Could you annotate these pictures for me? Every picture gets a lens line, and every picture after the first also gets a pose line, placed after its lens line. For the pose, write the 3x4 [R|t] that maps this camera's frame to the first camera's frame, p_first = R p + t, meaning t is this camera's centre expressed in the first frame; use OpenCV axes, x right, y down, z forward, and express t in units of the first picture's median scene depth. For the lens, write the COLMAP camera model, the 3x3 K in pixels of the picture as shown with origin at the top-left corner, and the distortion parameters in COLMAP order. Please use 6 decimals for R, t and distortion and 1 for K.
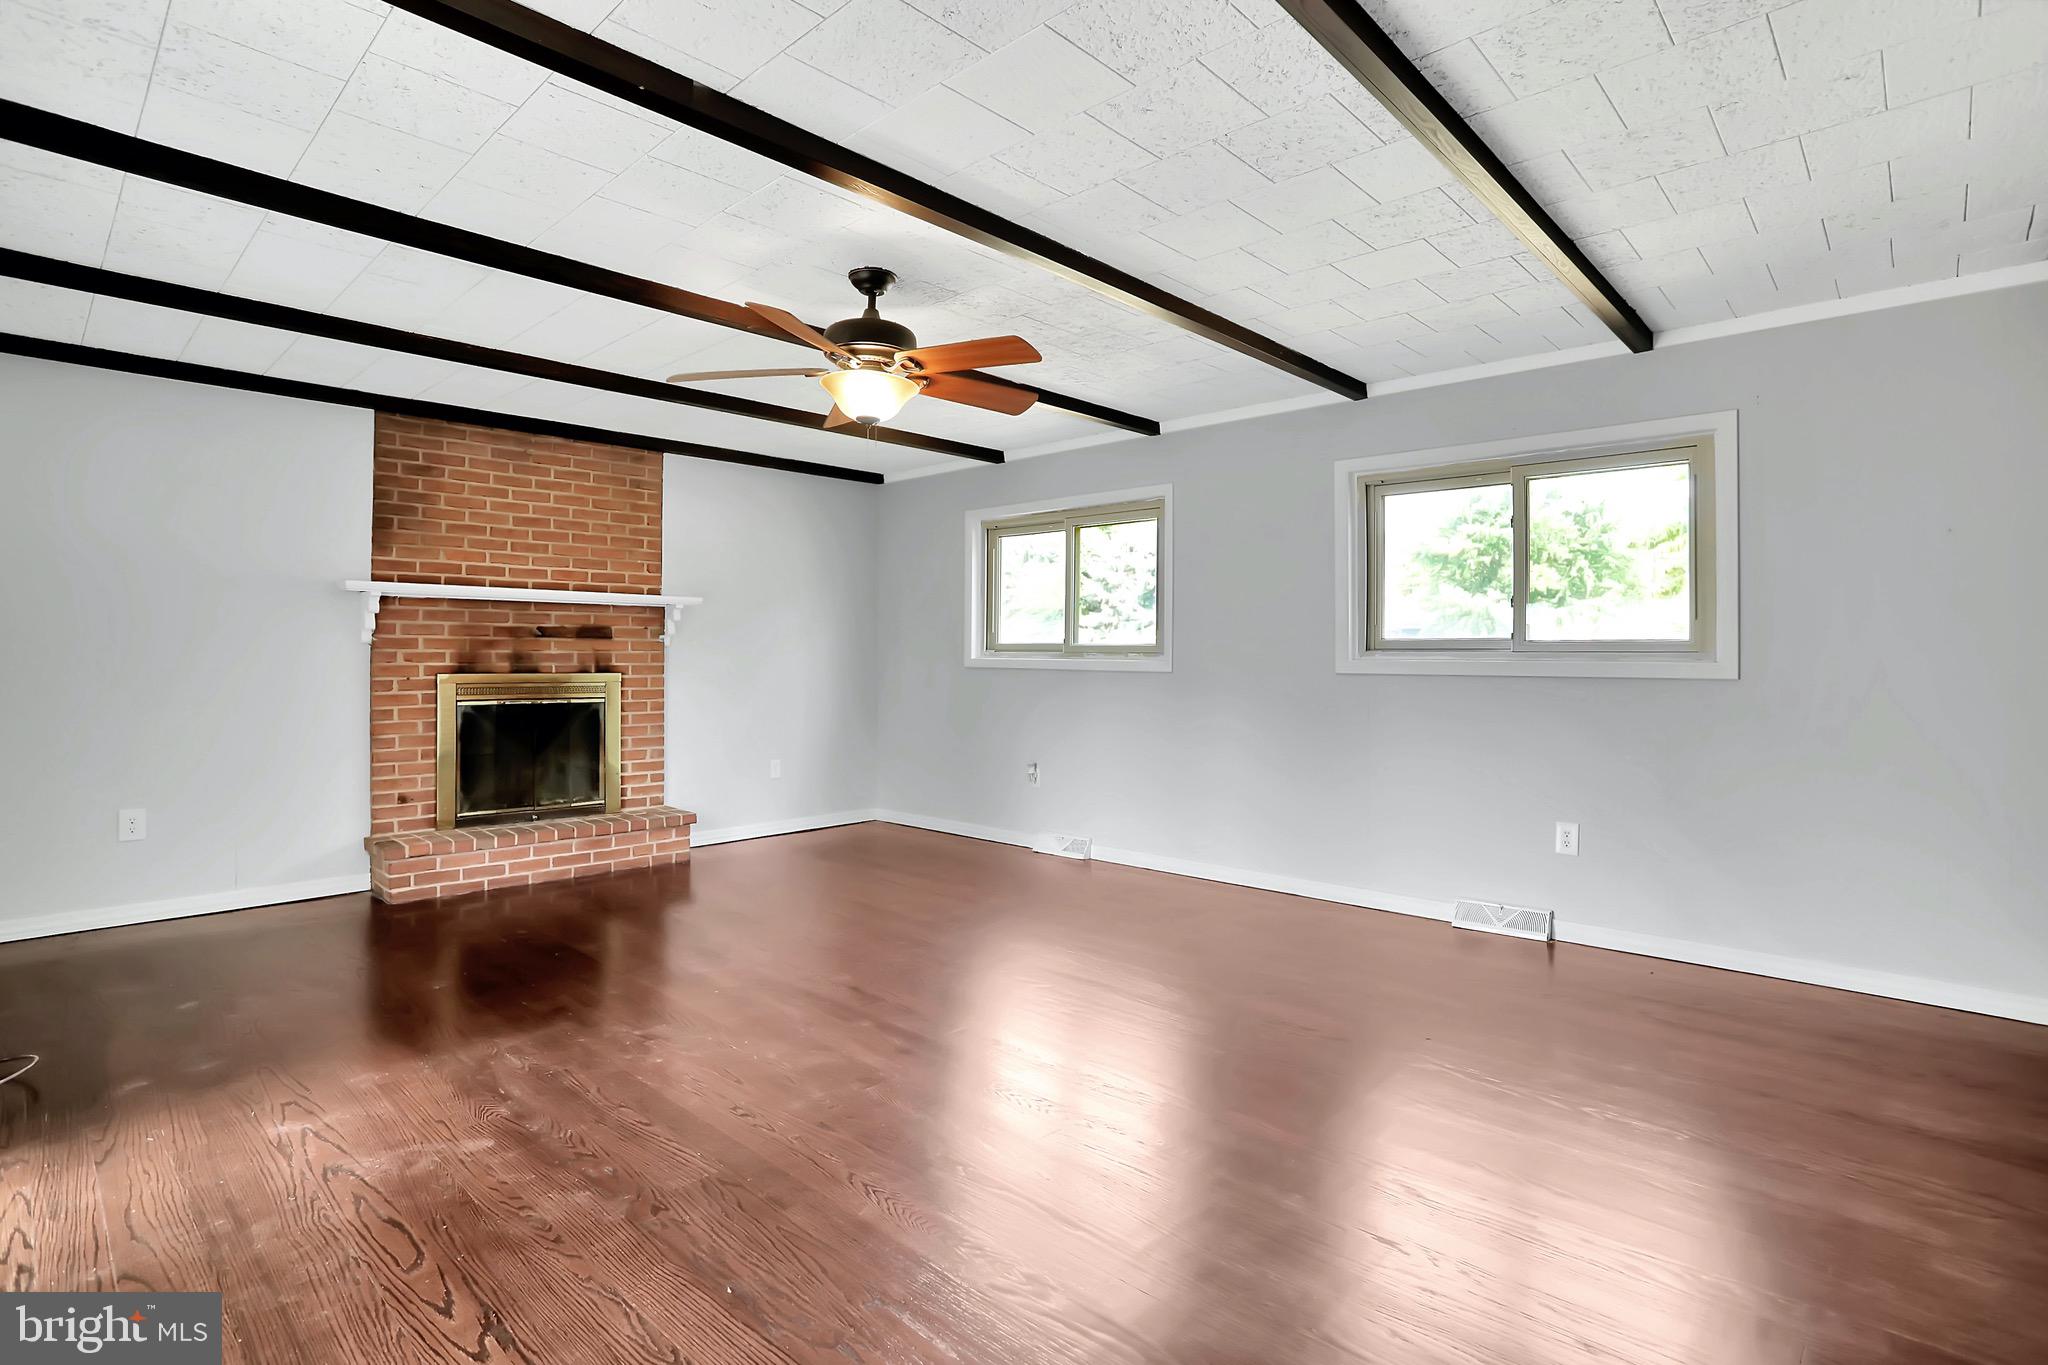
lens RADIAL K [[1020.6, 0, 1029.8], [0, 1020.6, 643.9], [0, 0, 1]] dist [-0.064255, 0.019027]
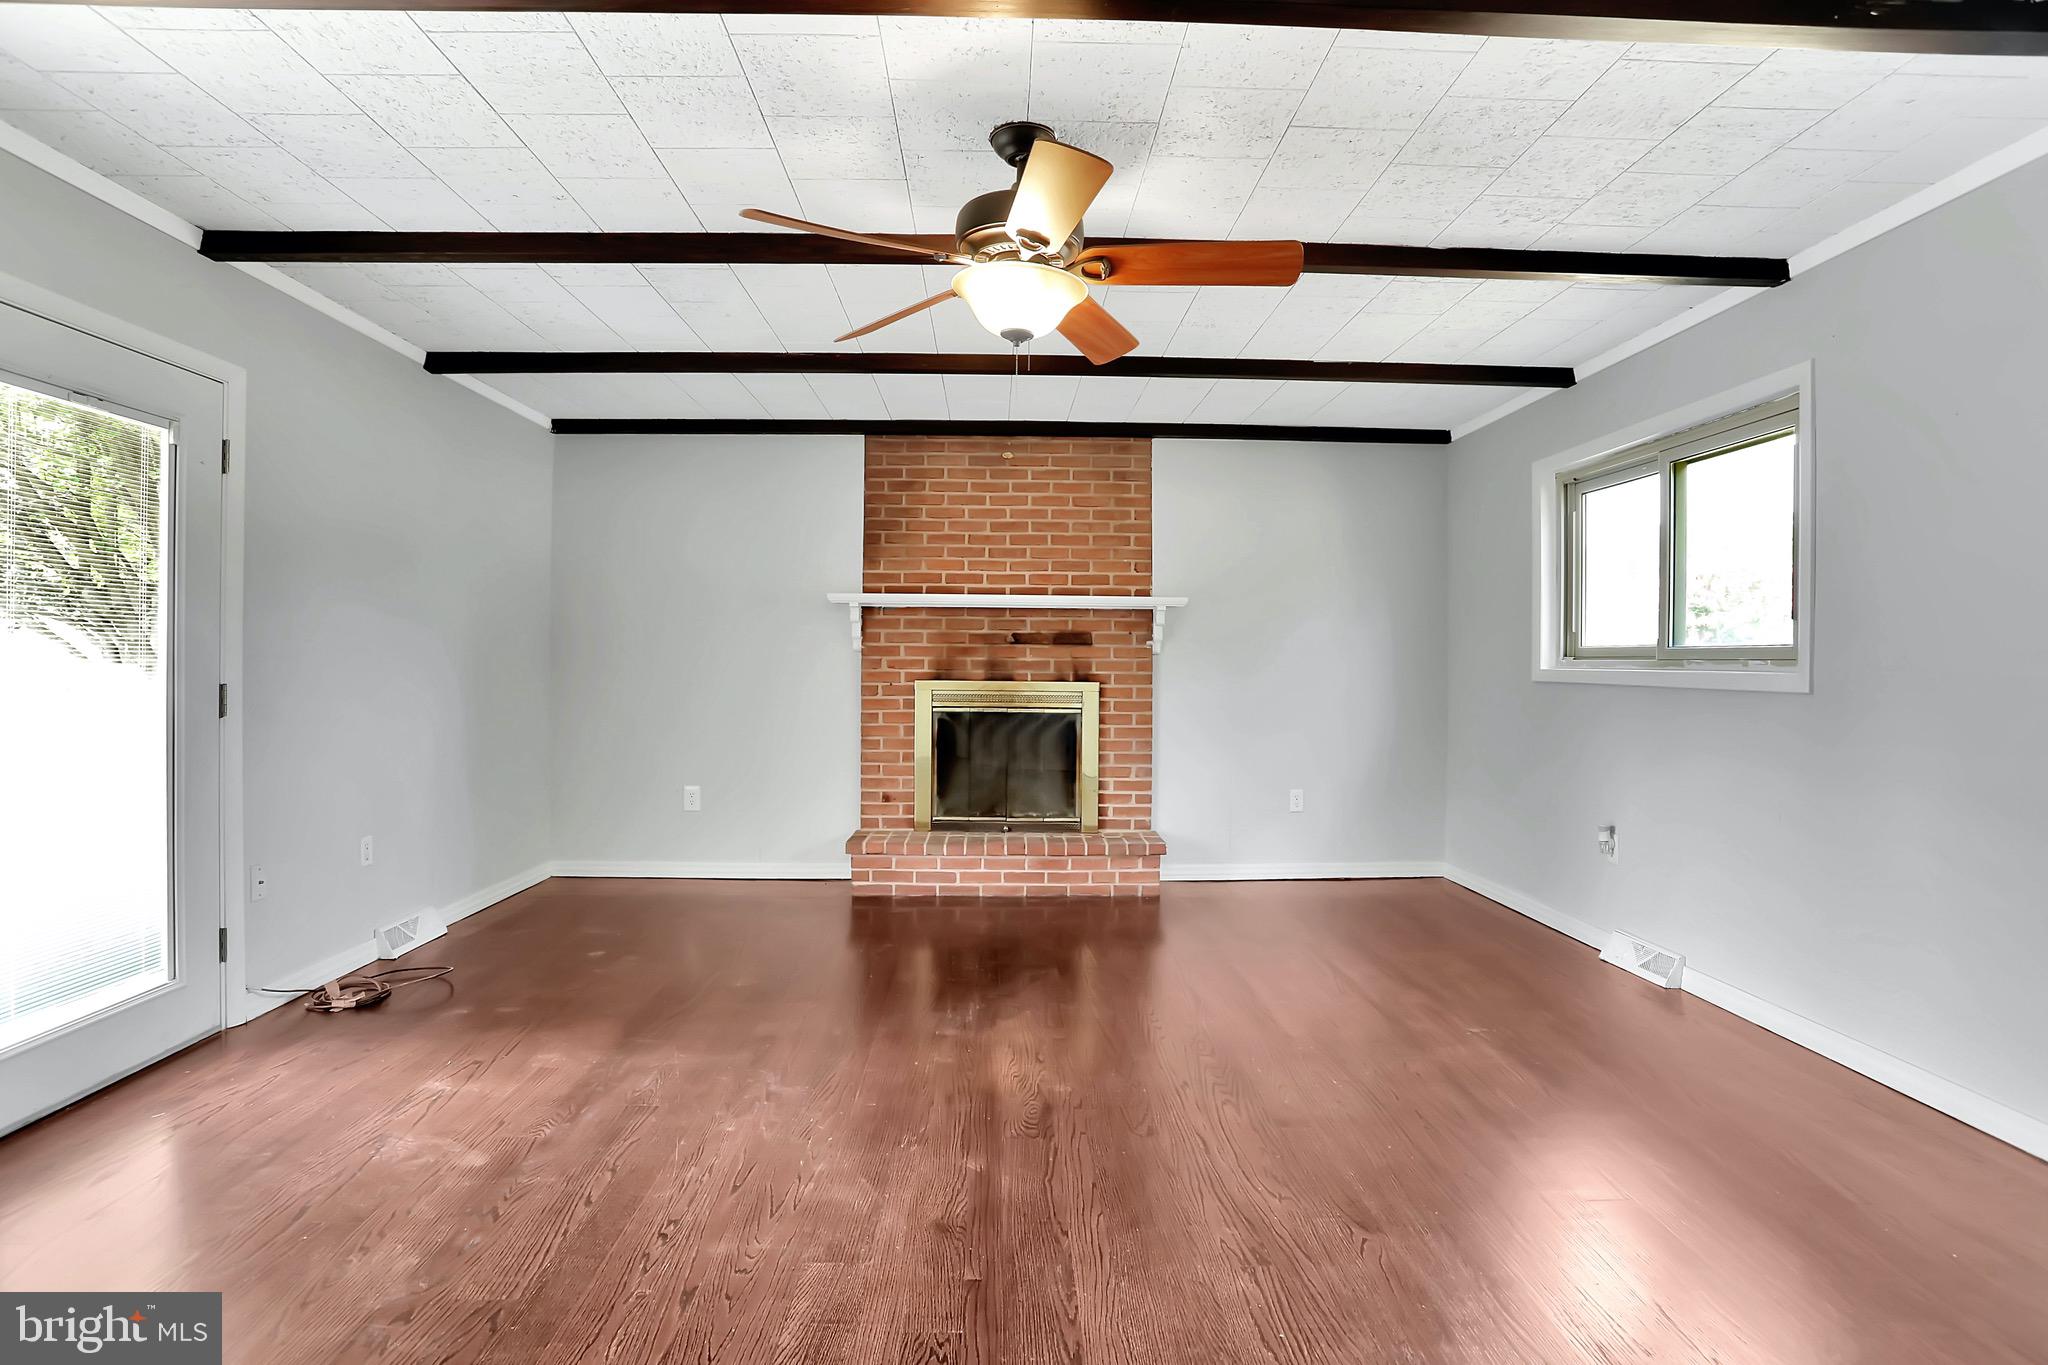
lens RADIAL K [[1020.6, 0, 1021.7], [0, 1020.6, 664.9], [0, 0, 1]] dist [-0.064255, 0.019027]
pose [[0.706905, 0.001005, -0.707308, 0.222580], [0.002097, 0.999992, 0.003517, 0.010199], [0.707306, -0.003970, 0.706897, 0.312661]]
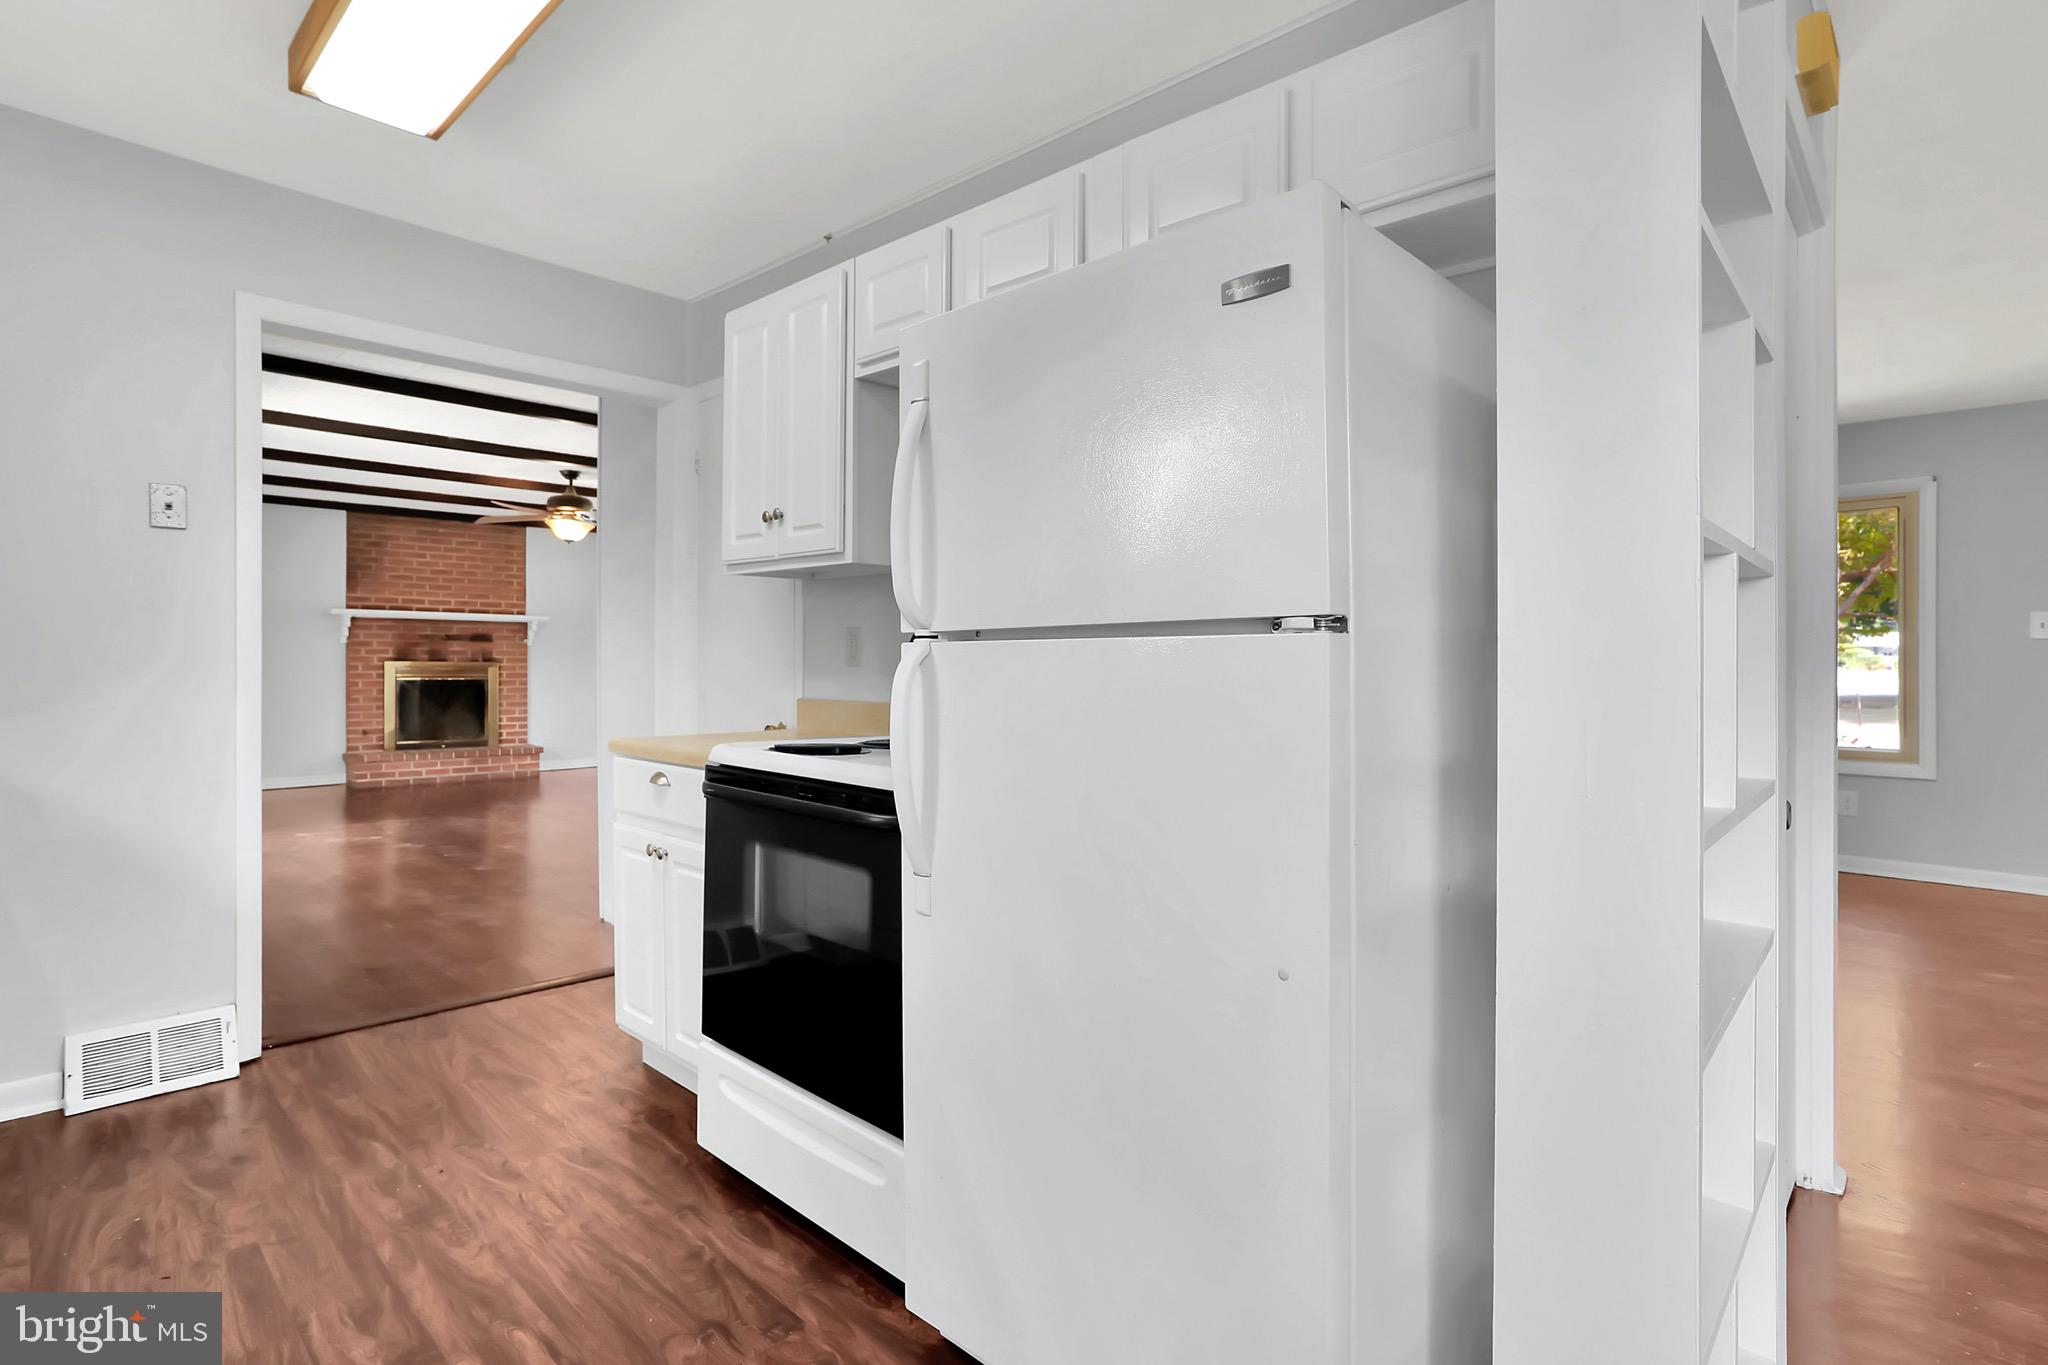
lens RADIAL K [[1020.6, 0, 1032.5], [0, 1020.6, 665.5], [0, 0, 1]] dist [-0.064255, 0.019027]
pose [[0.999973, 0.001528, 0.007198, 0.498788], [-0.001632, 0.999894, 0.014437, 0.009673], [-0.007175, -0.014448, 0.999870, -0.707973]]
